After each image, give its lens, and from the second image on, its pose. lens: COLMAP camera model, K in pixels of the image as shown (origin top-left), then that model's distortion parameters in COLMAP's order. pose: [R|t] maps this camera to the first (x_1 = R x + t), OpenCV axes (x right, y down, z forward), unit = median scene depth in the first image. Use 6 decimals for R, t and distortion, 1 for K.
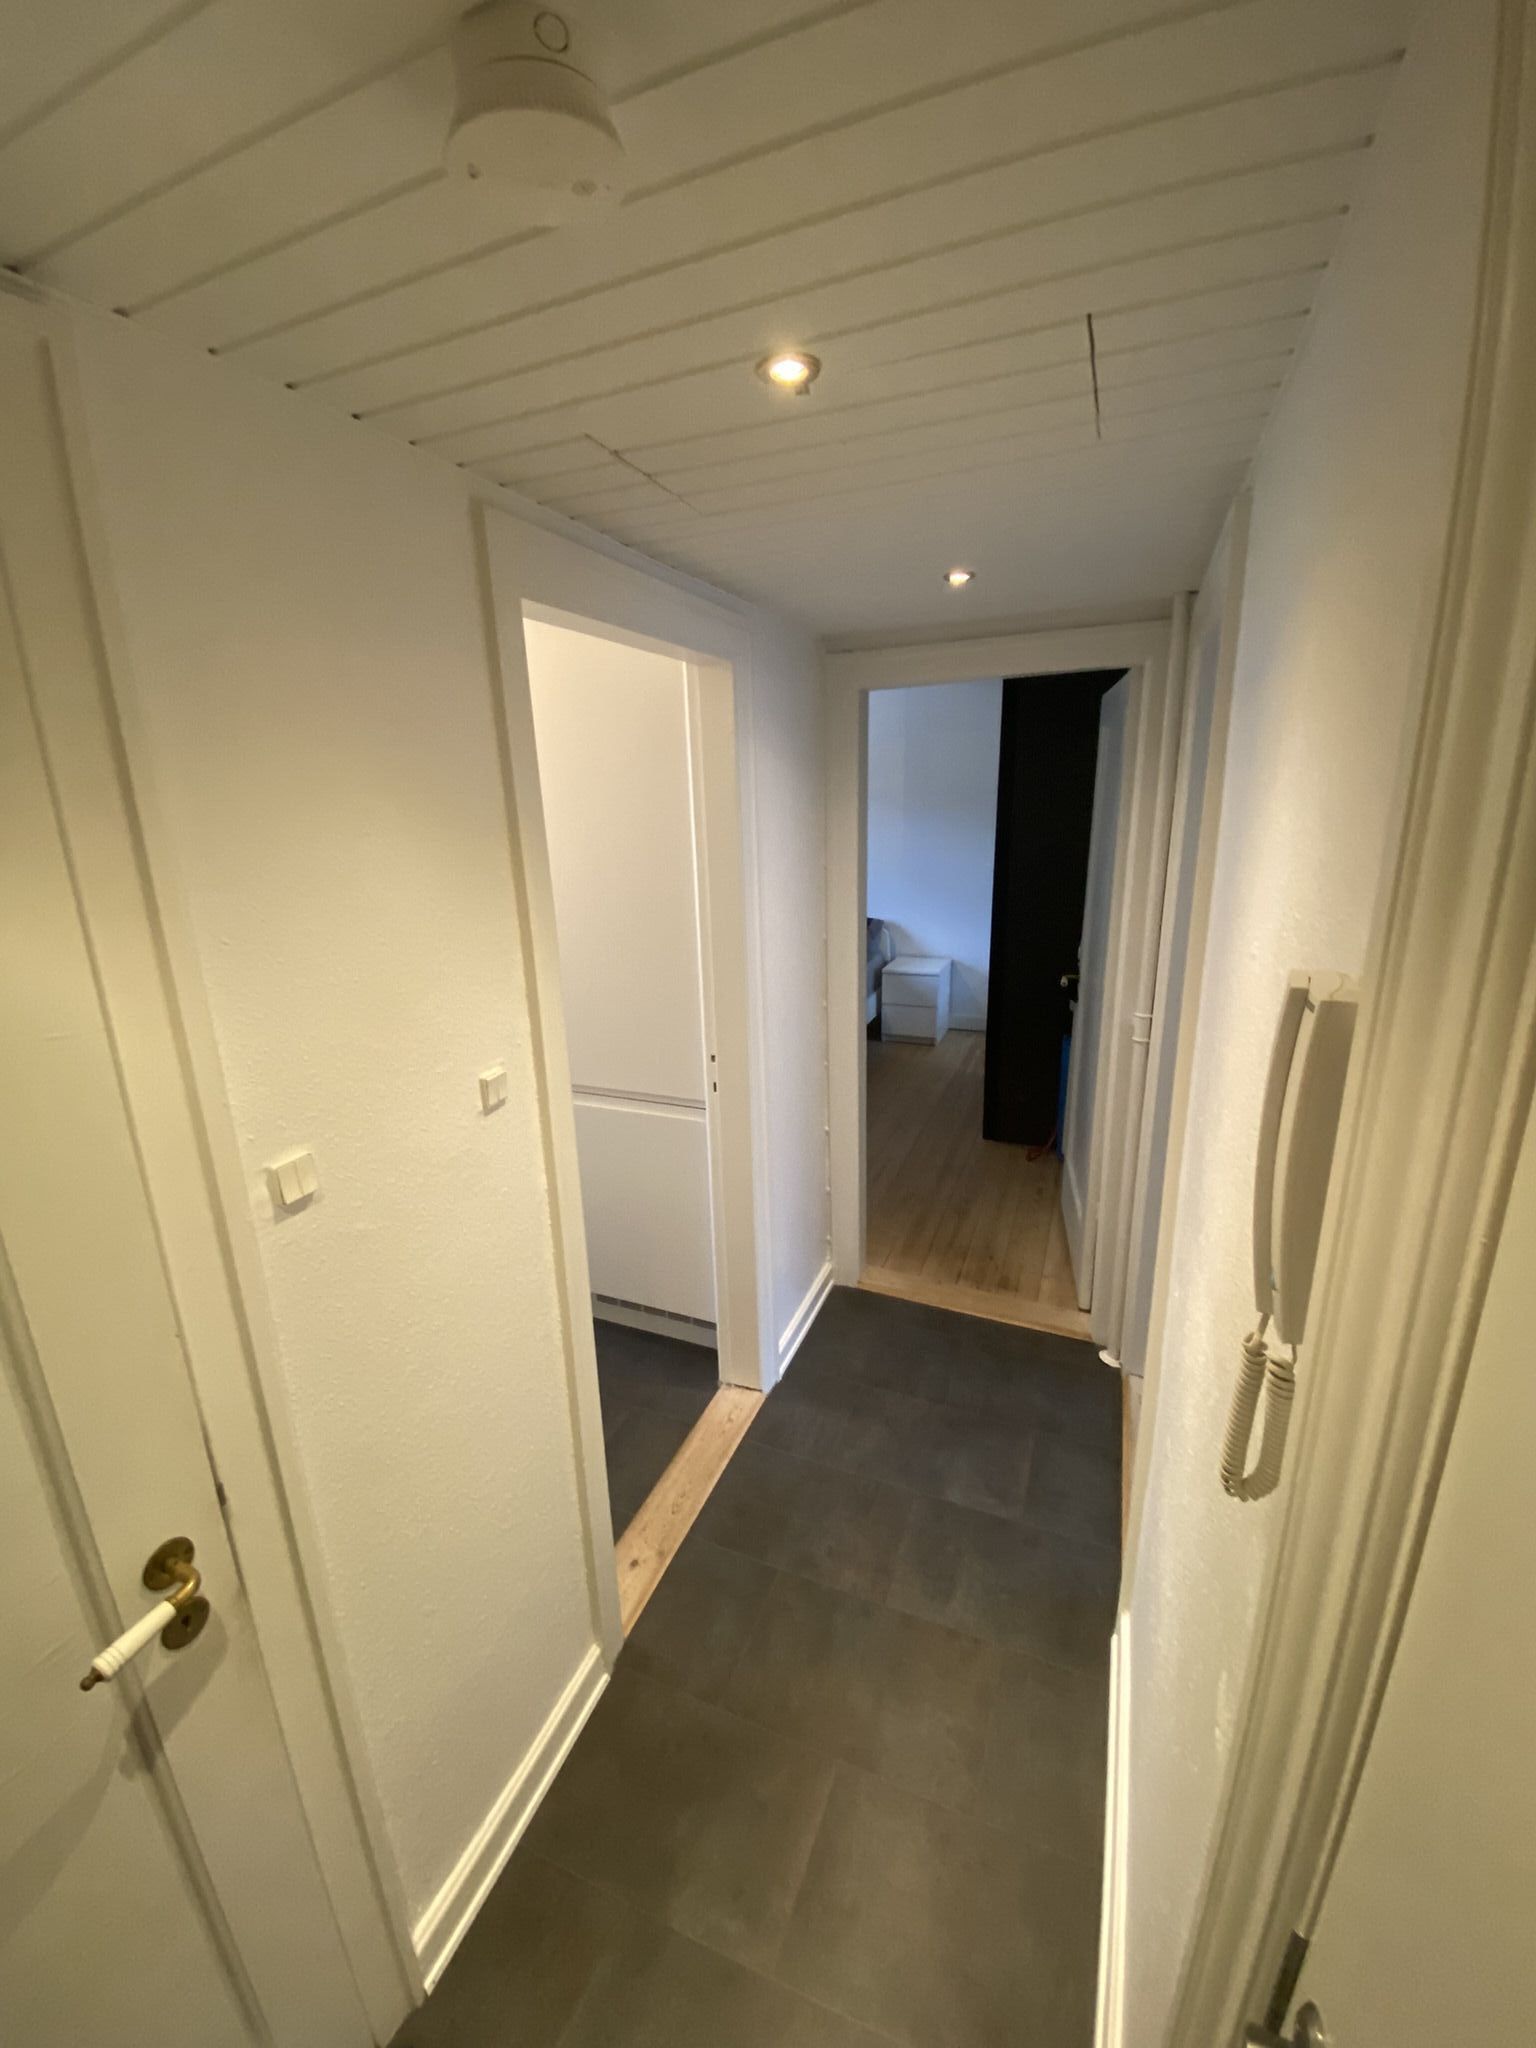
lens RADIAL K [[816.6, 0, 768.0], [0, 816.6, 1024.0], [0, 0, 1]] dist [0.030428, -0.026937]
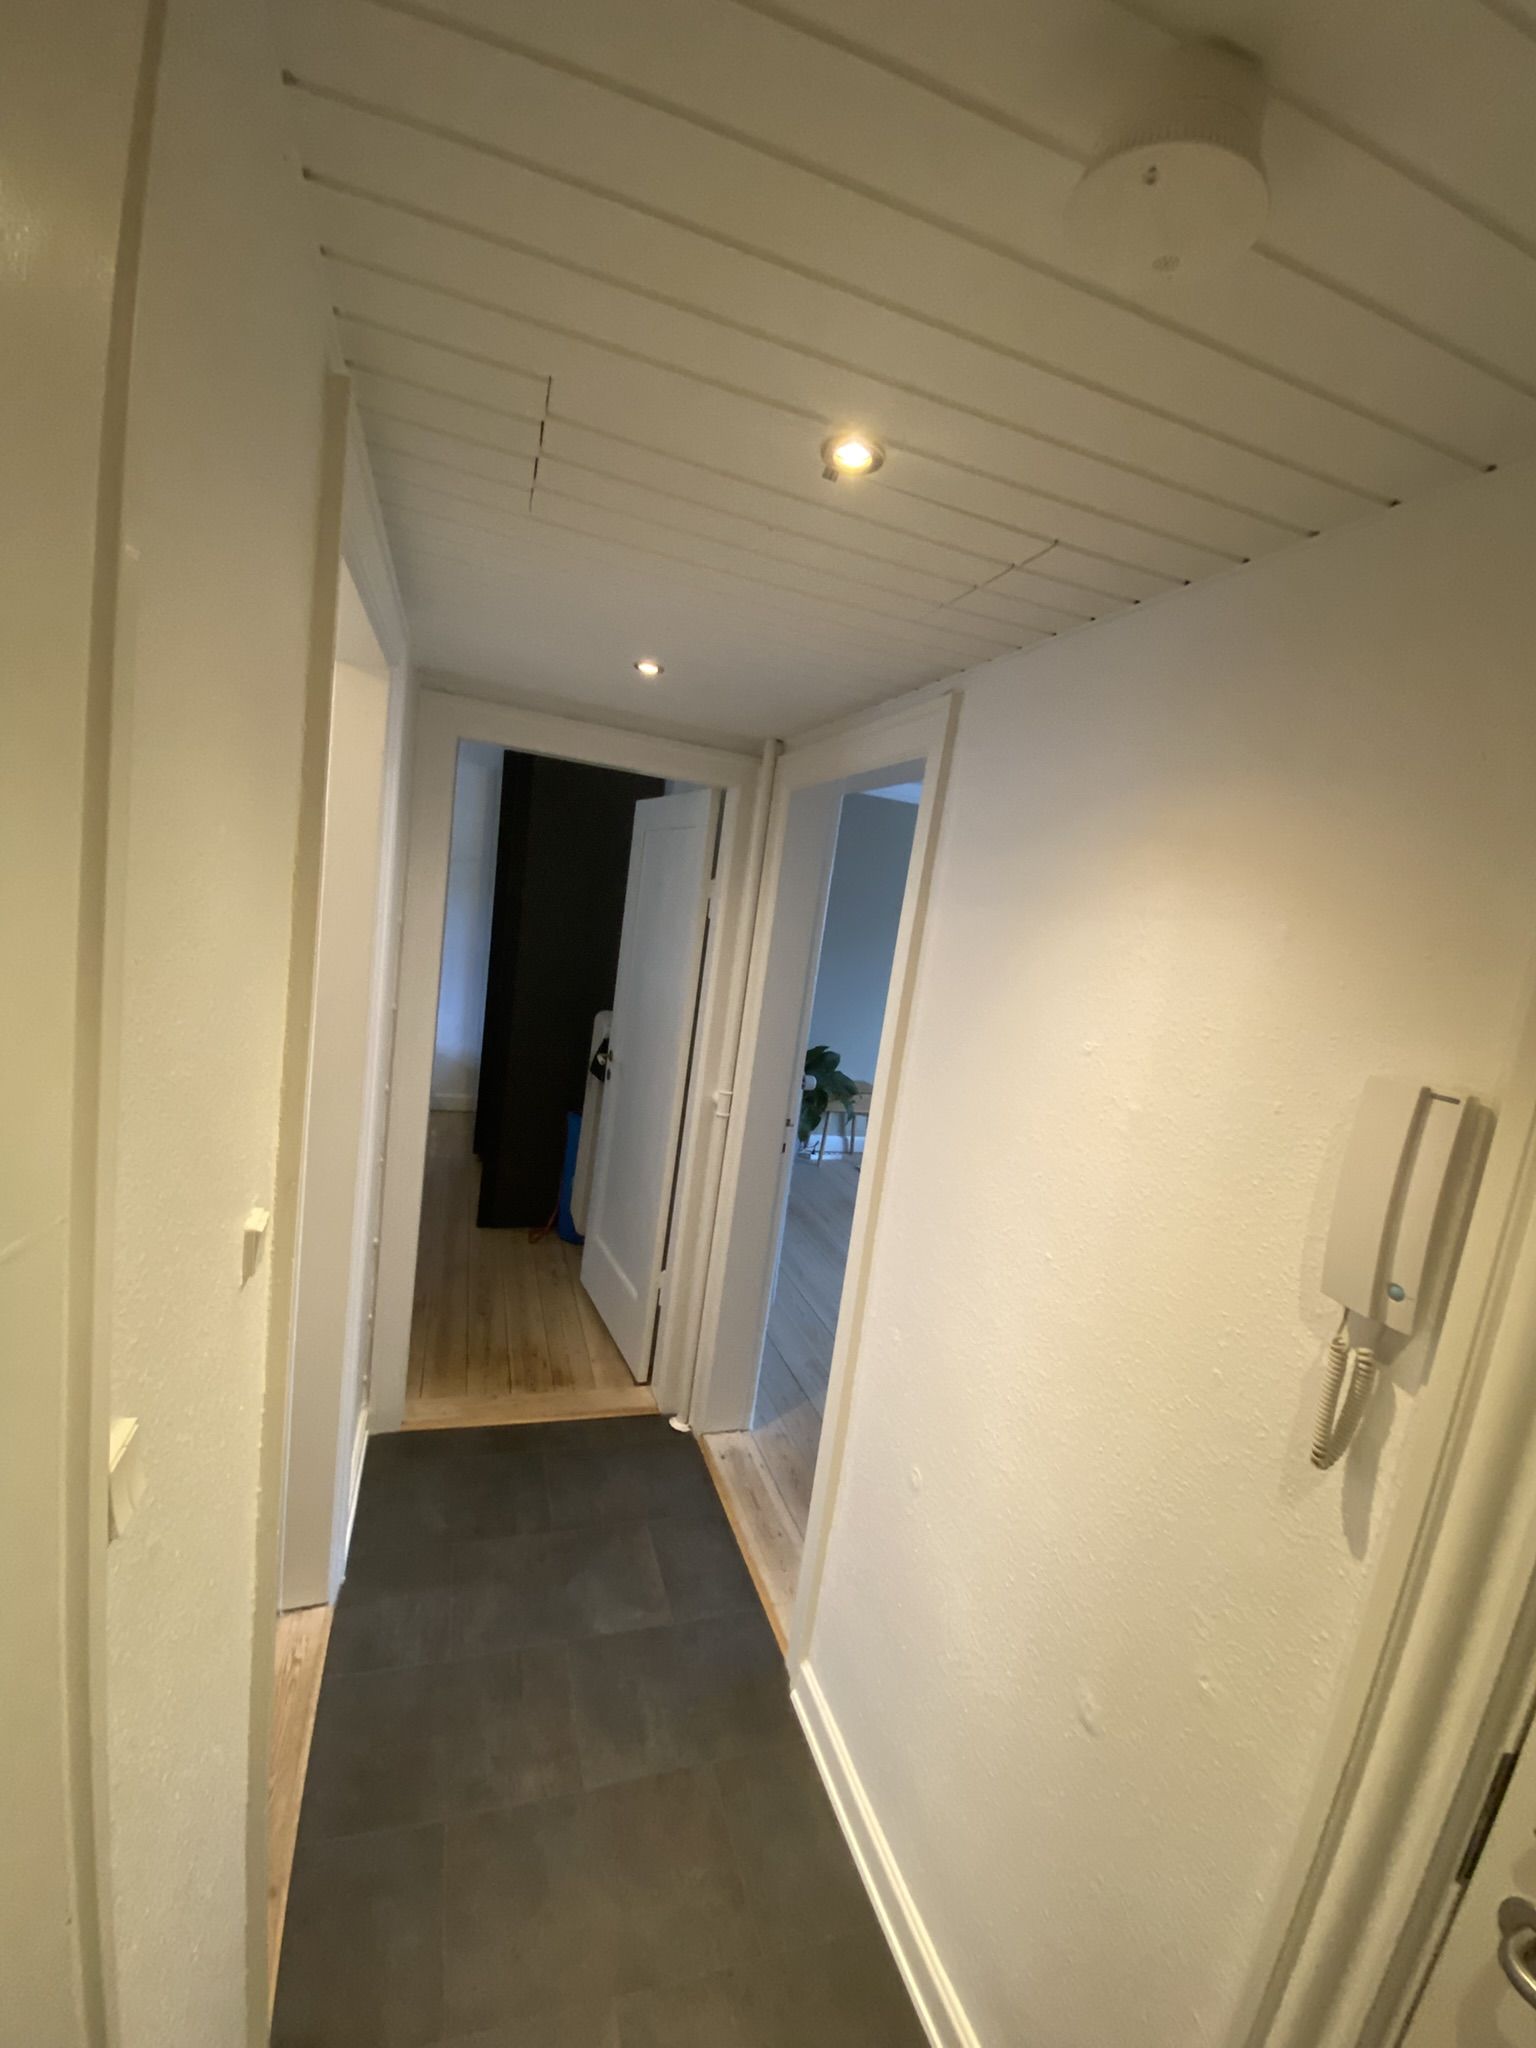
lens RADIAL K [[816.6, 0, 768.0], [0, 816.6, 1024.0], [0, 0, 1]] dist [0.030428, -0.026937]
pose [[0.747136, 0.028414, 0.664064, -0.203384], [0.032251, 0.996359, -0.078917, -0.011515], [-0.663888, 0.080378, 0.743500, 0.113048]]
